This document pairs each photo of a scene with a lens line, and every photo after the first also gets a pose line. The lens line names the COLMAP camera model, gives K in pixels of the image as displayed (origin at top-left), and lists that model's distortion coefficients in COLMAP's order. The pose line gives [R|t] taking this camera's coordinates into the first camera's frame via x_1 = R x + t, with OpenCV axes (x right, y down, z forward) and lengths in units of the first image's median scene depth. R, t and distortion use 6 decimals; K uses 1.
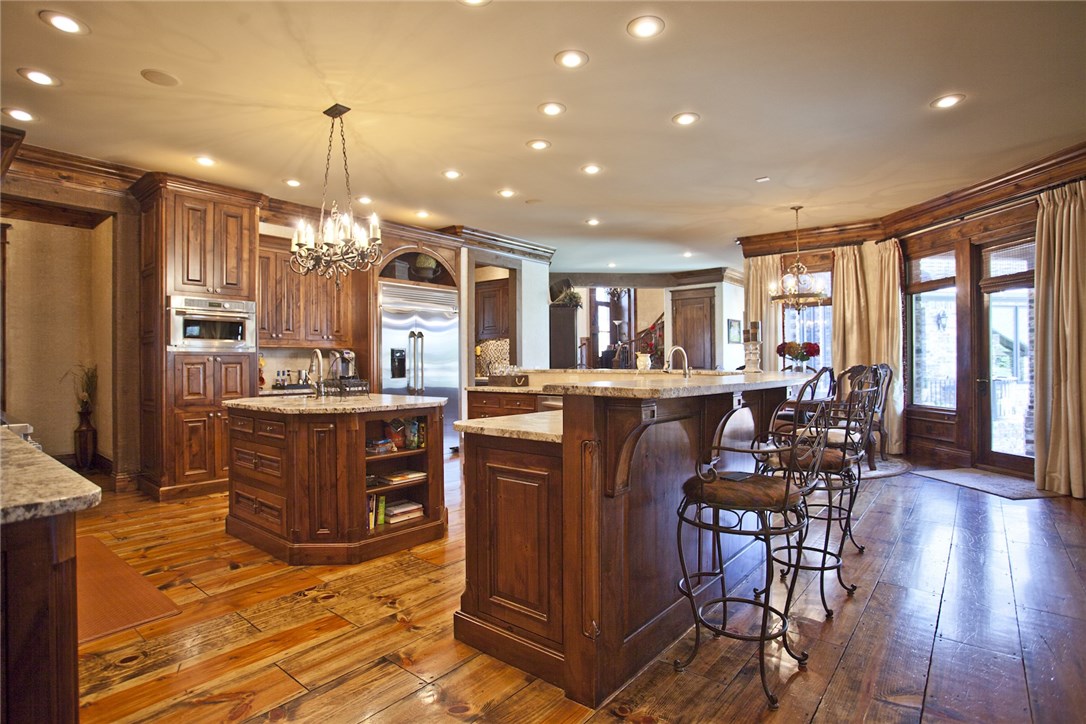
lens RADIAL K [[550.0, 0, 543.0], [0, 550.0, 362.0], [0, 0, 1]] dist [-0.064344, 0.029595]
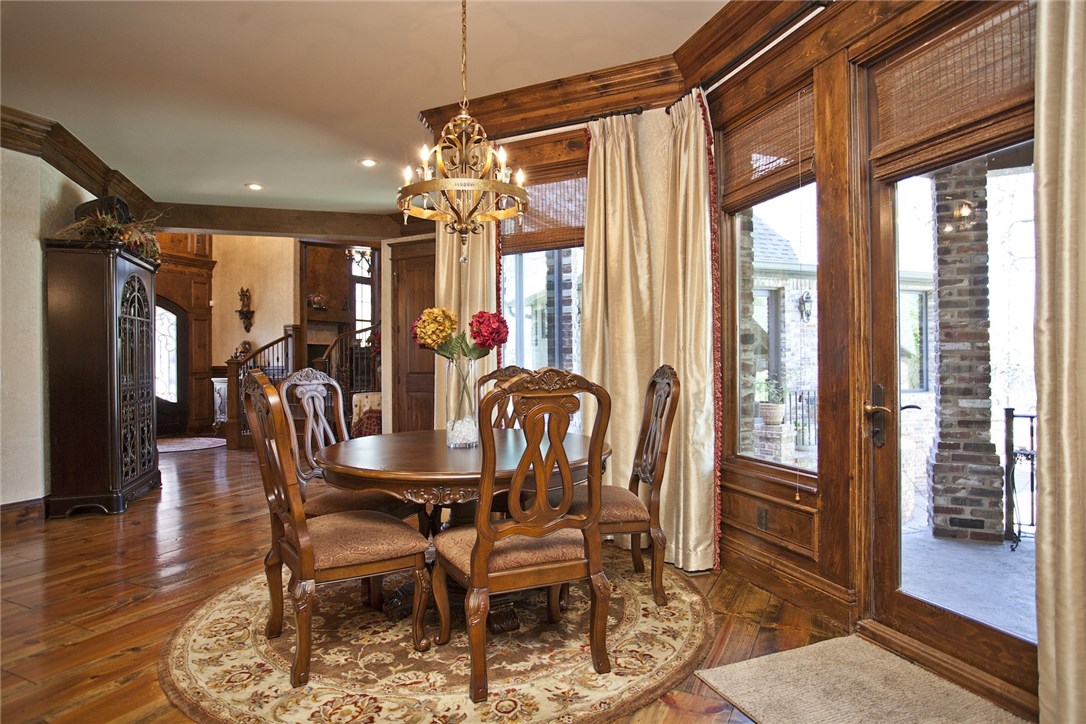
lens RADIAL K [[643.9, 0, 543.0], [0, 643.9, 362.0], [0, 0, 1]] dist [-0.054110, 0.032287]
pose [[0.971061, -0.002177, 0.238821, 0.377599], [0.003693, 0.999976, -0.005901, 0.002435], [-0.238802, 0.006612, 0.971046, 0.480983]]
